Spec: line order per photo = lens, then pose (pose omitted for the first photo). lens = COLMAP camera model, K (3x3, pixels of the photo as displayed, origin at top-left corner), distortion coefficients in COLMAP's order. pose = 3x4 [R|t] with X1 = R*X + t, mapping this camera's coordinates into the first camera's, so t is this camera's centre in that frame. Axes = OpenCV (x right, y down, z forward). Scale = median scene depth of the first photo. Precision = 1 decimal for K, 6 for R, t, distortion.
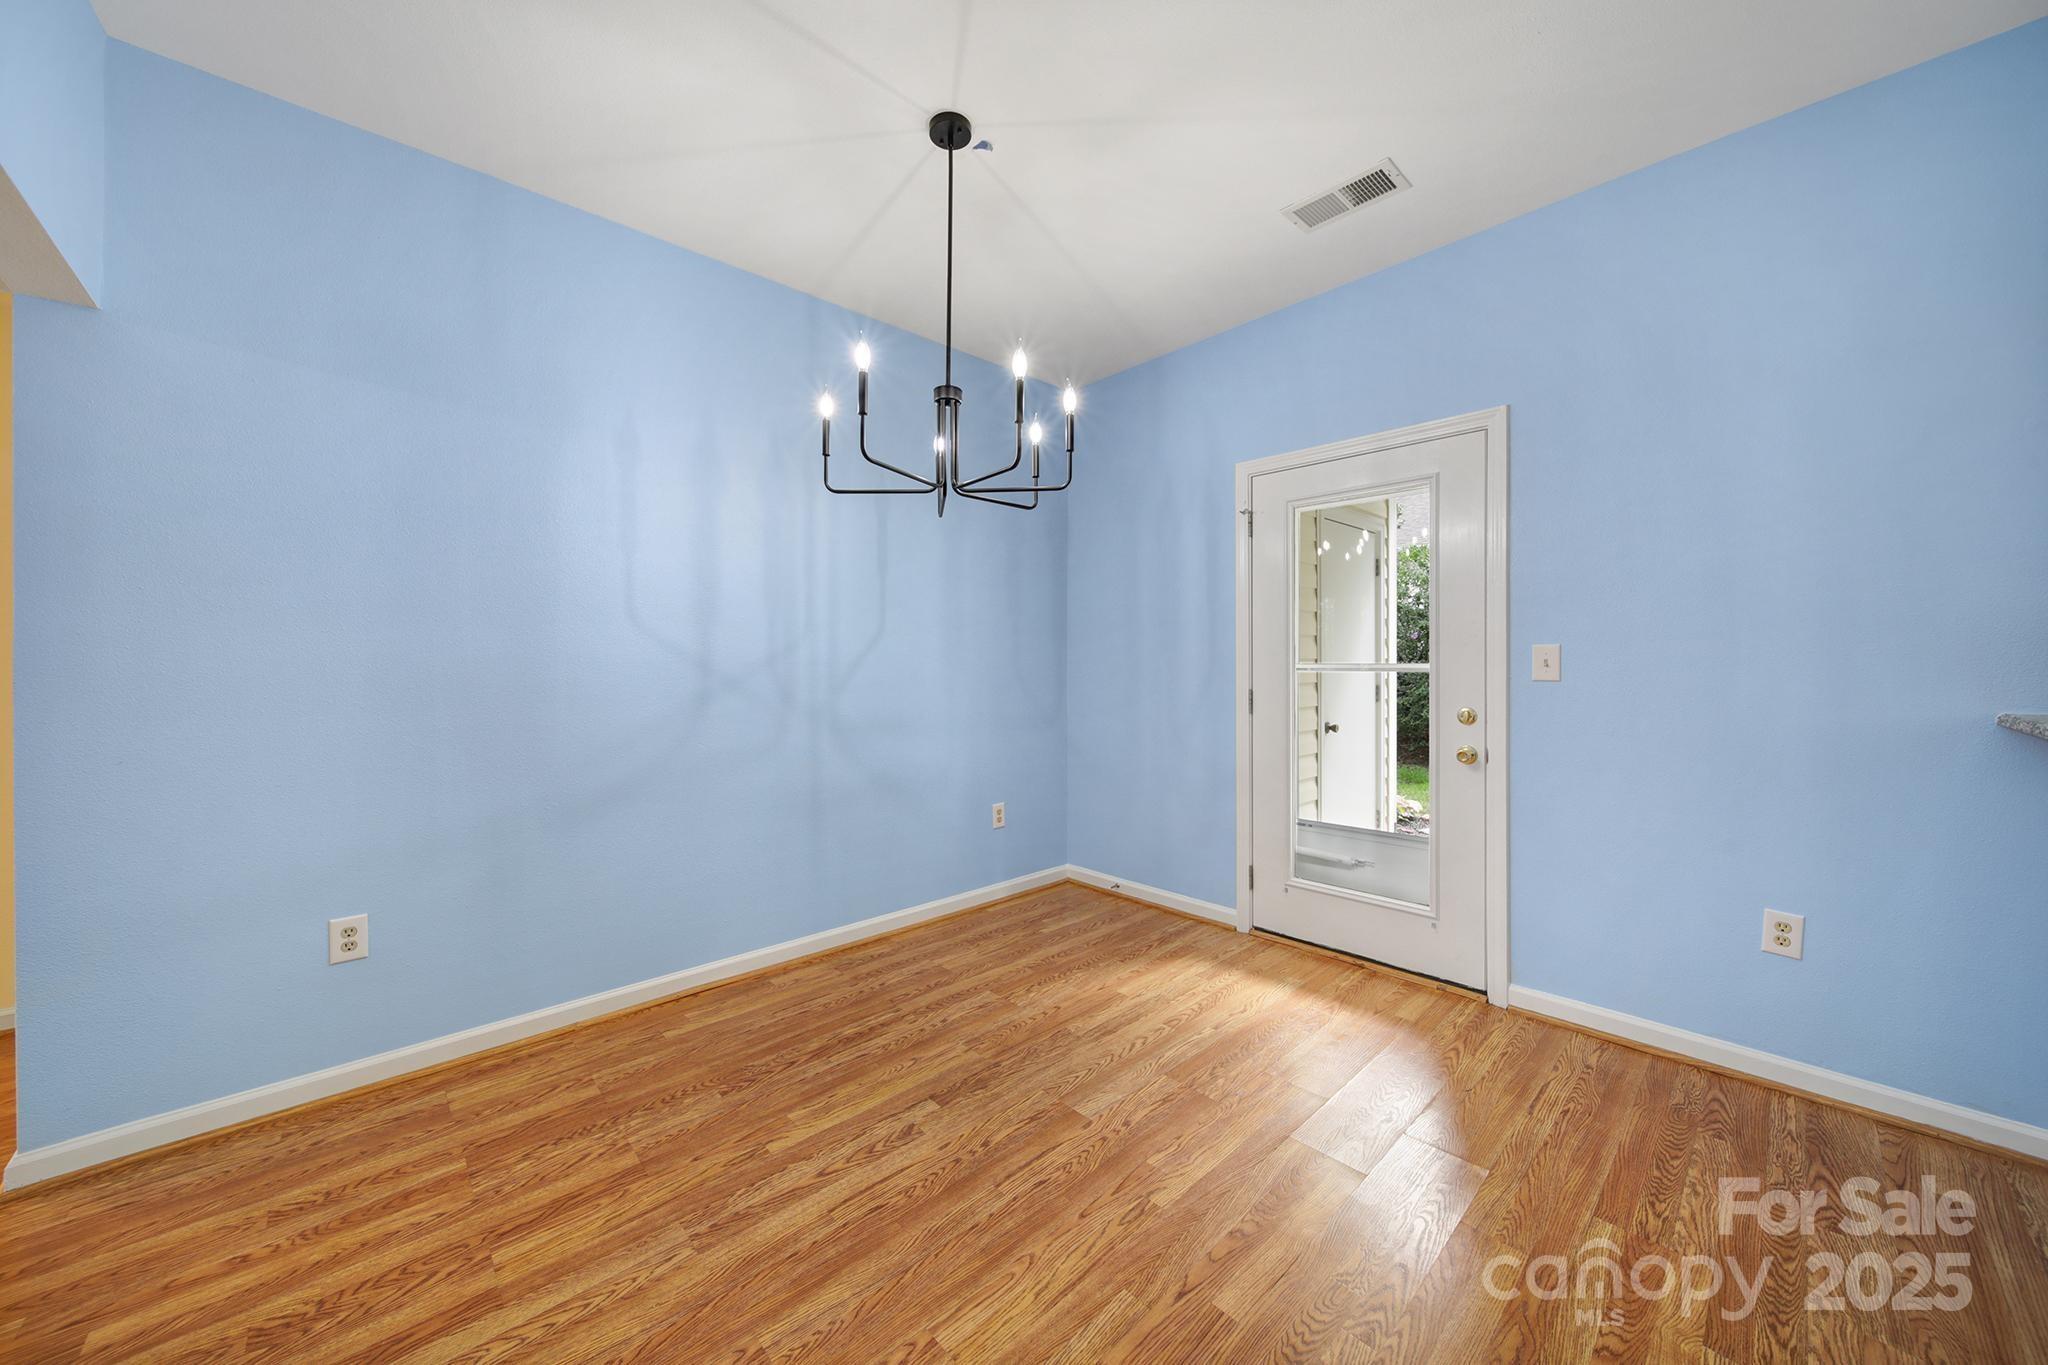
lens RADIAL K [[720.8, 0, 1021.7], [0, 720.8, 670.0], [0, 0, 1]] dist [-0.002380, -0.000312]
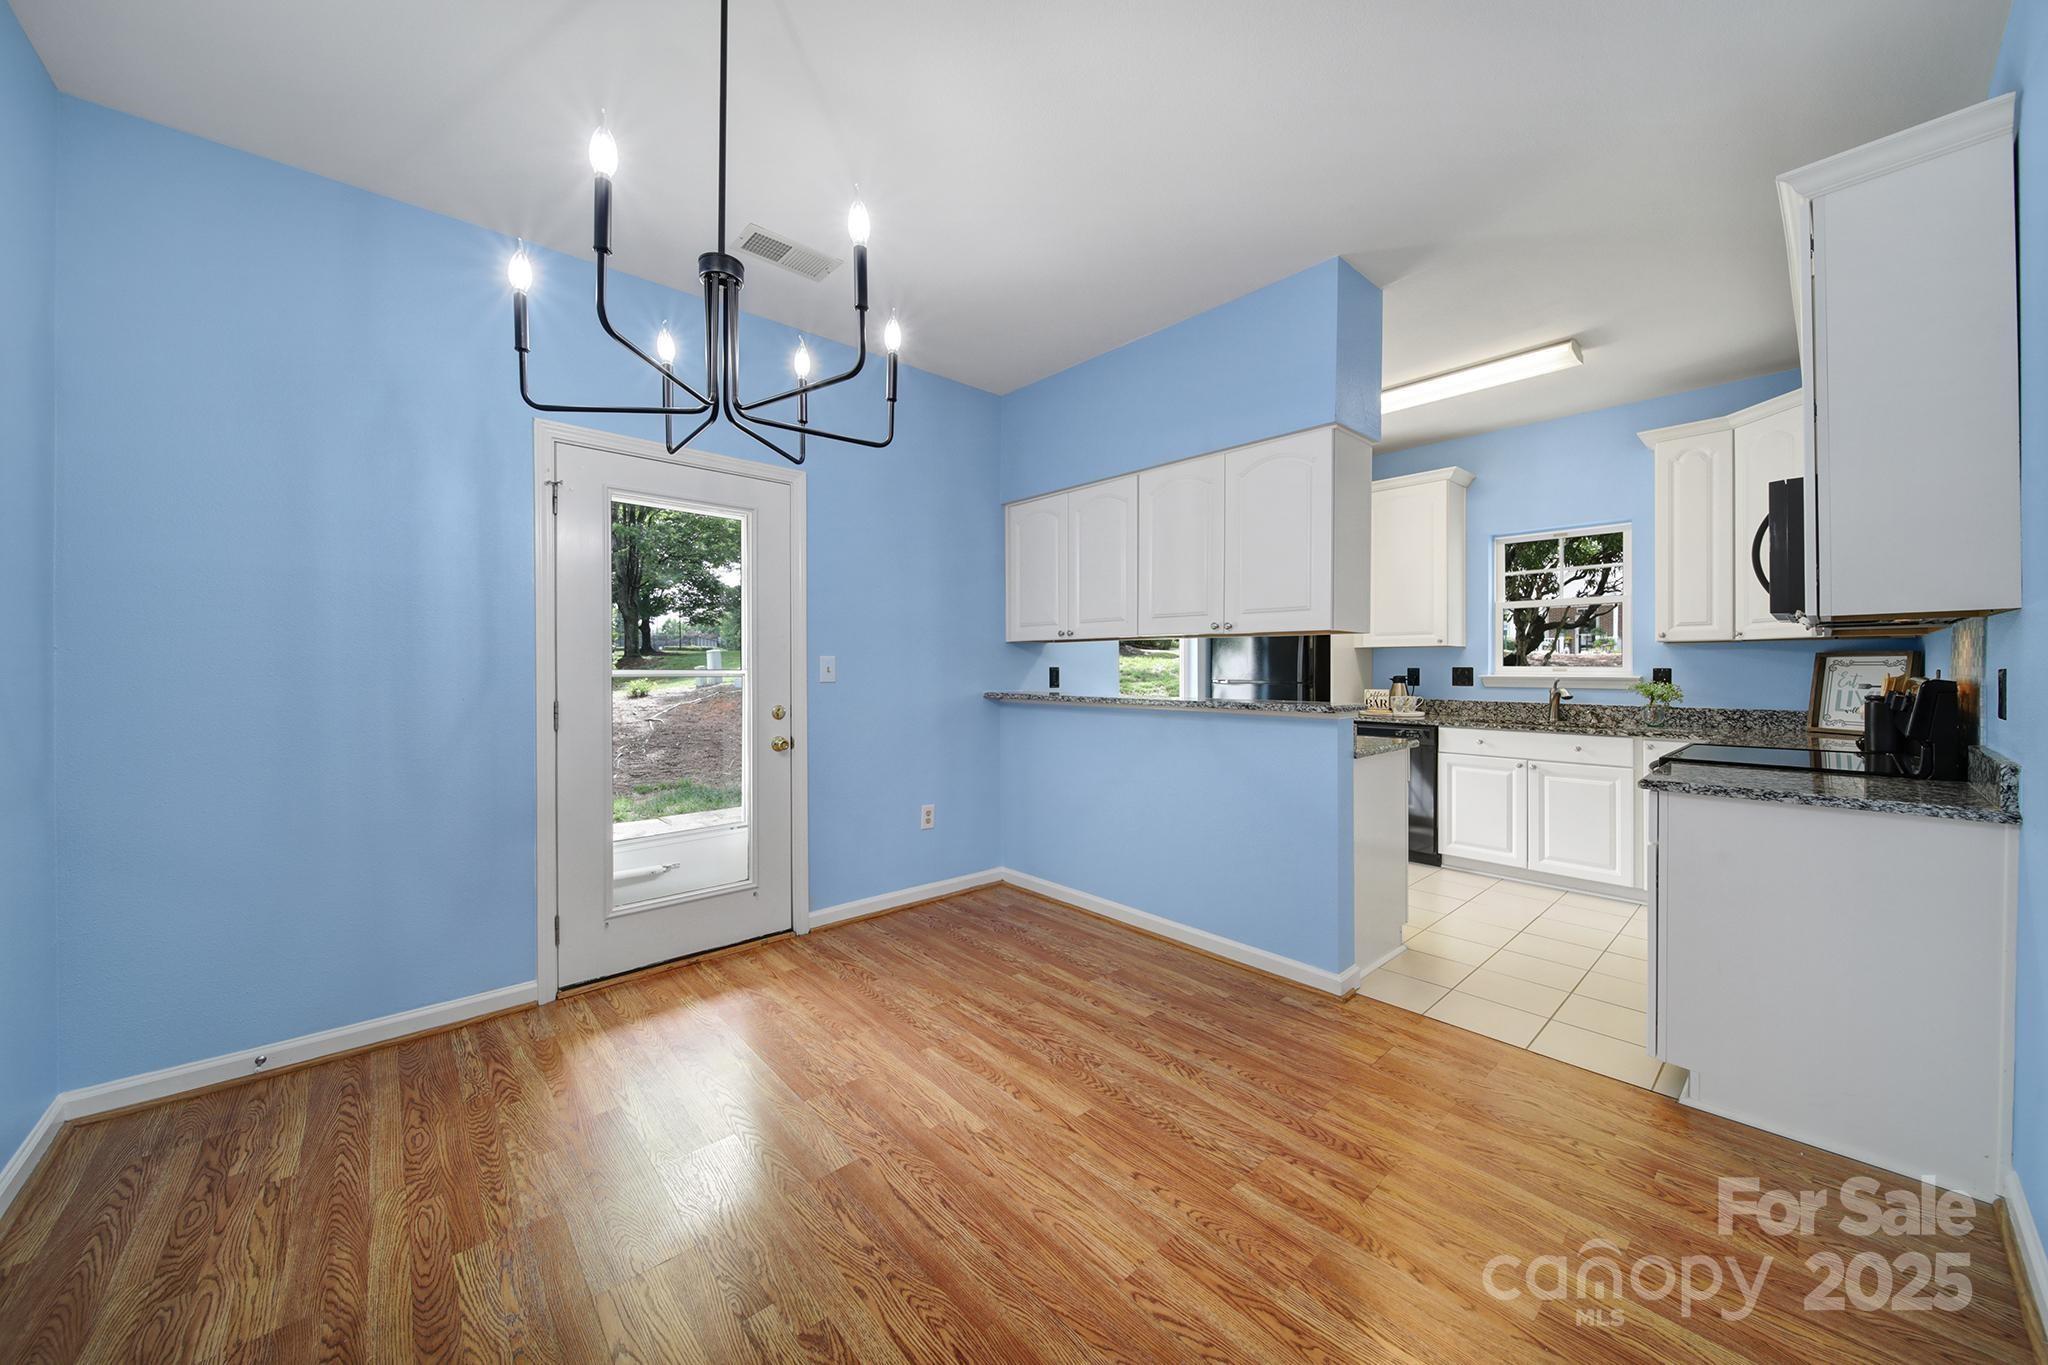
lens RADIAL K [[725.4, 0, 1022.9], [0, 725.4, 670.3], [0, 0, 1]] dist [-0.000121, -0.000138]
pose [[0.019079, -0.002343, 0.999815, -0.743618], [0.007971, 0.999966, 0.002191, -0.008741], [-0.999786, 0.007928, 0.019097, 0.675766]]
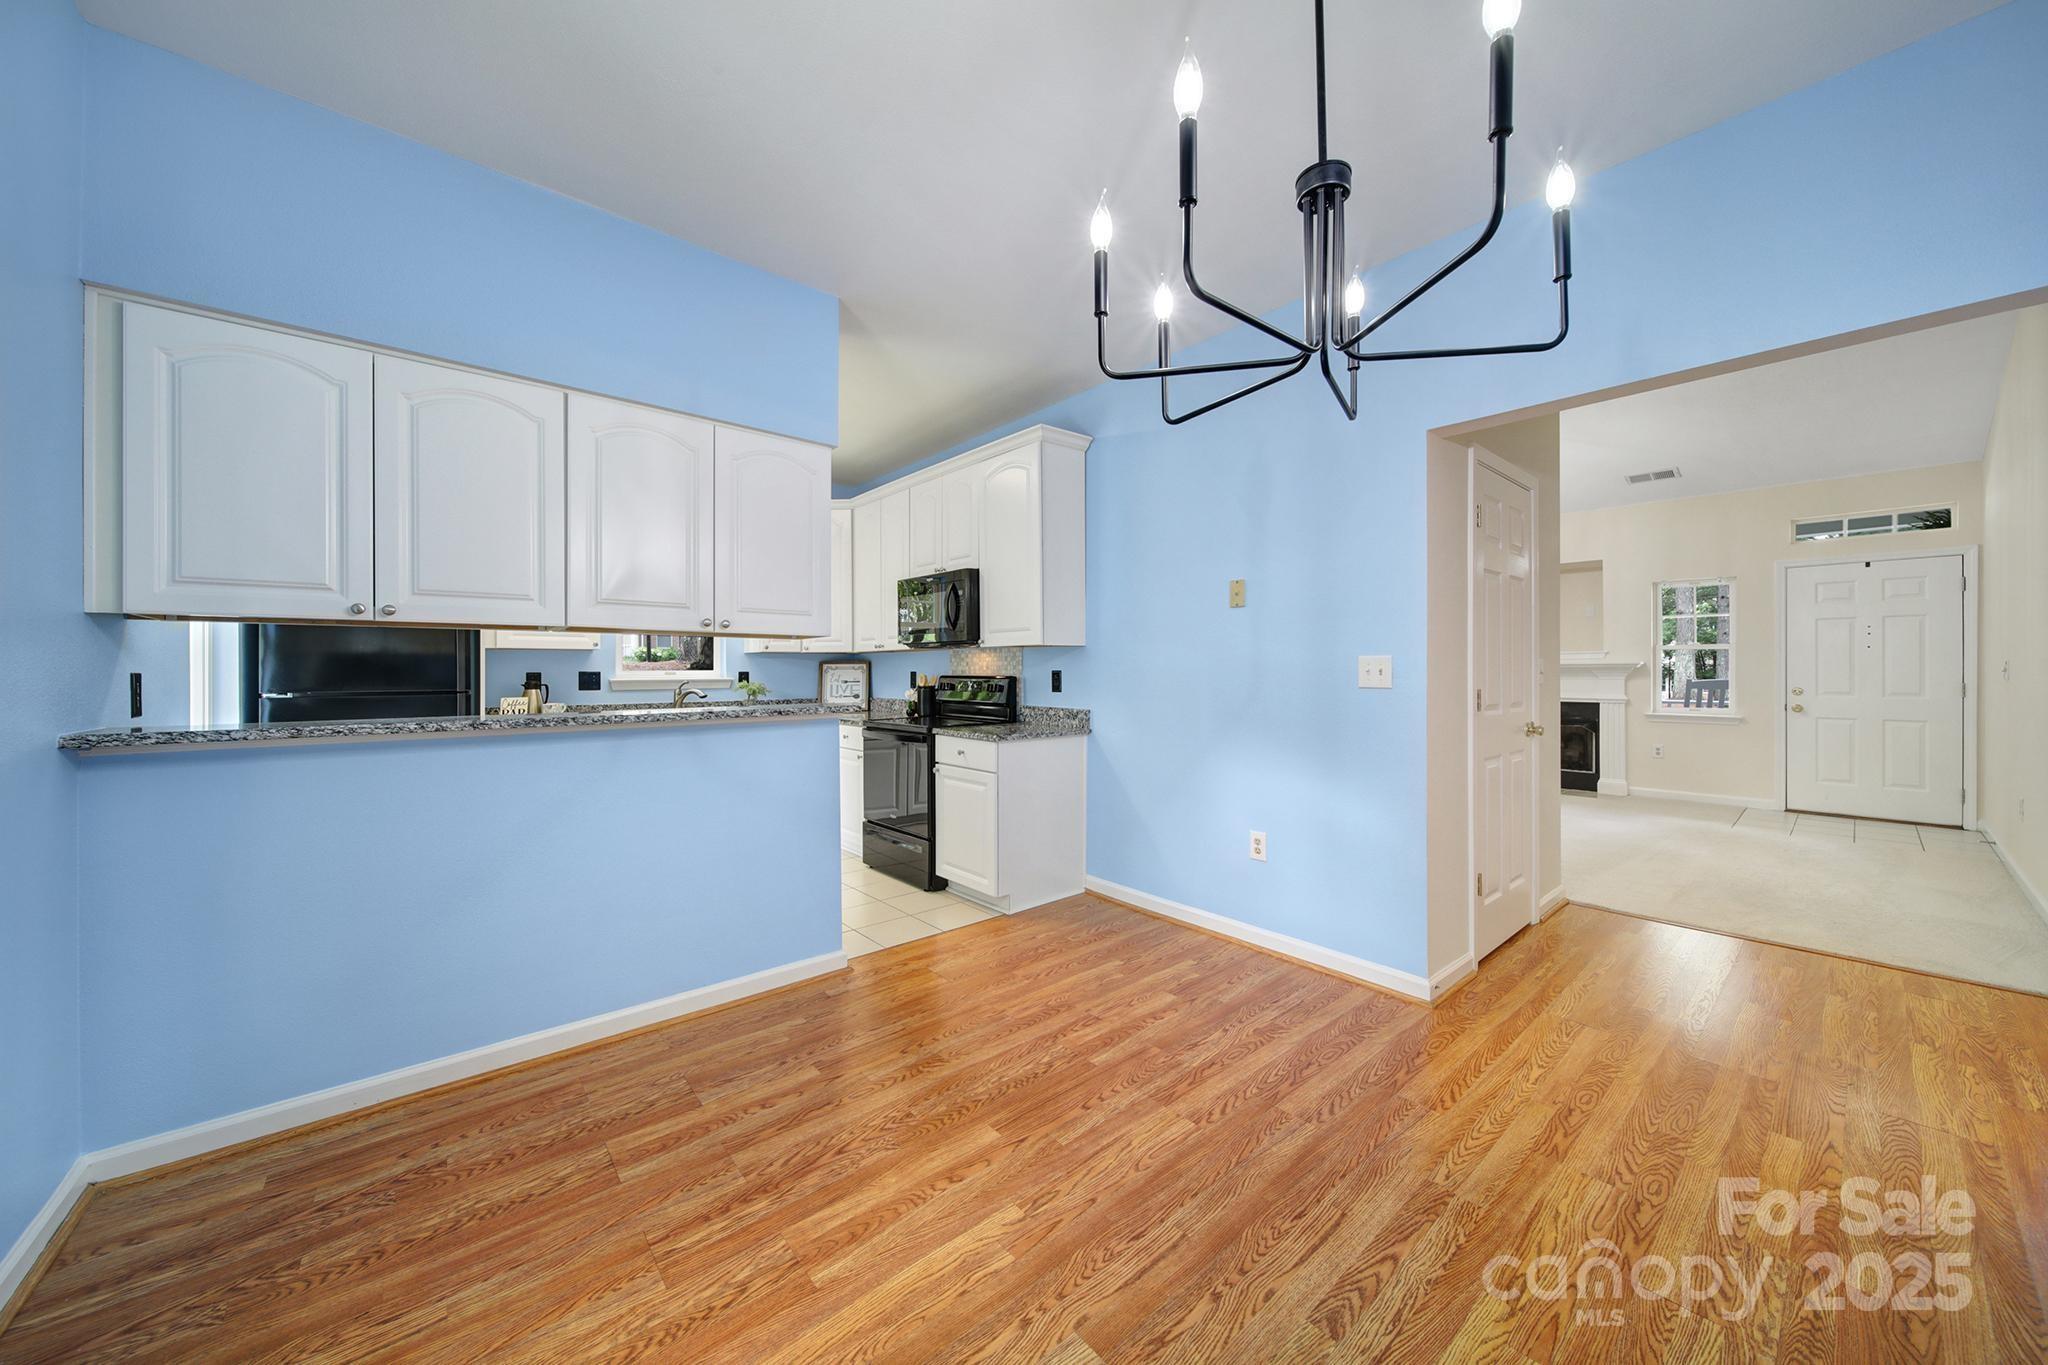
lens RADIAL K [[720.8, 0, 1021.7], [0, 720.8, 670.0], [0, 0, 1]] dist [-0.002380, -0.000312]
pose [[-0.999072, 0.005662, 0.042691, 0.101663], [0.005982, 0.999955, 0.007352, -0.014664], [-0.042647, 0.007600, -0.999061, 1.493655]]
